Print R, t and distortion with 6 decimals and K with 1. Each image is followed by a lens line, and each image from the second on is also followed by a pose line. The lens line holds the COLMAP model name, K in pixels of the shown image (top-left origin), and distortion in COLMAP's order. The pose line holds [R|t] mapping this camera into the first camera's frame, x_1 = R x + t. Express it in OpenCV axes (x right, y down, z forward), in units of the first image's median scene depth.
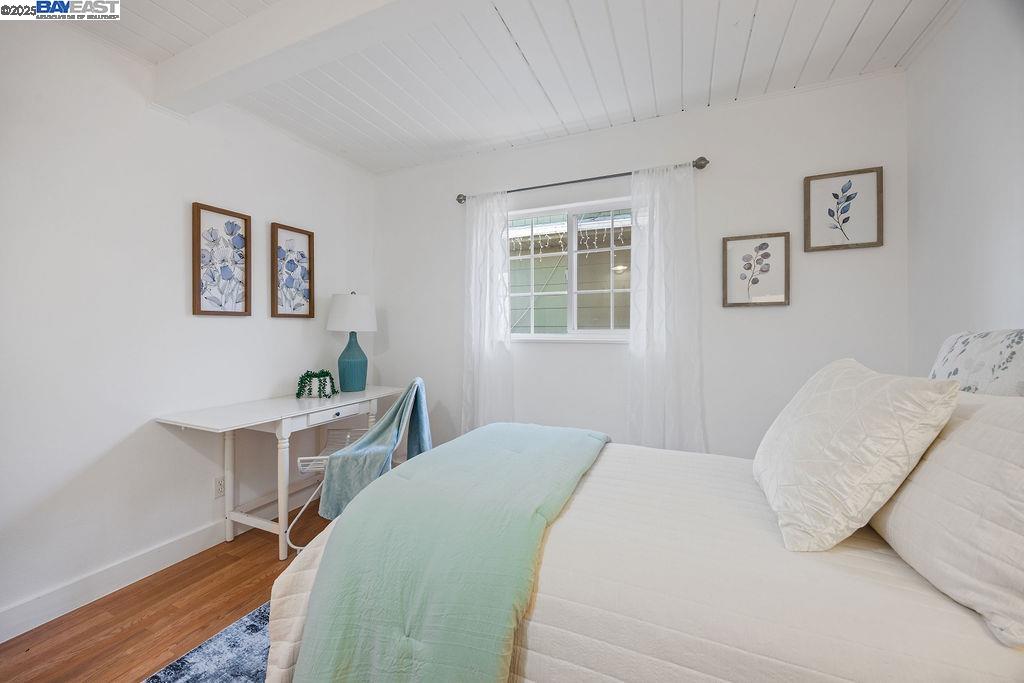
lens RADIAL K [[385.8, 0, 510.0], [0, 385.8, 330.5], [0, 0, 1]] dist [-0.000744, -0.000102]
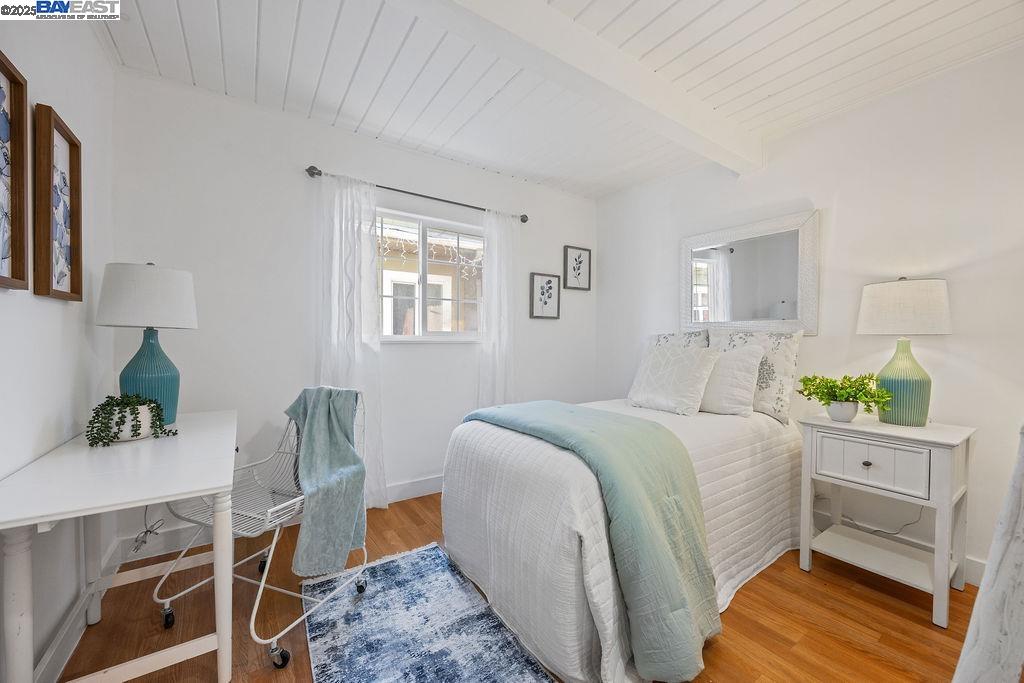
lens RADIAL K [[386.7, 0, 512.0], [0, 386.7, 341.5], [0, 0, 1]] dist [-0.002164, -0.000208]
pose [[0.544254, -0.002705, 0.838916, -0.777680], [-0.003626, 0.999978, 0.005577, 0.023322], [-0.838913, -0.006077, 0.544232, 0.244267]]
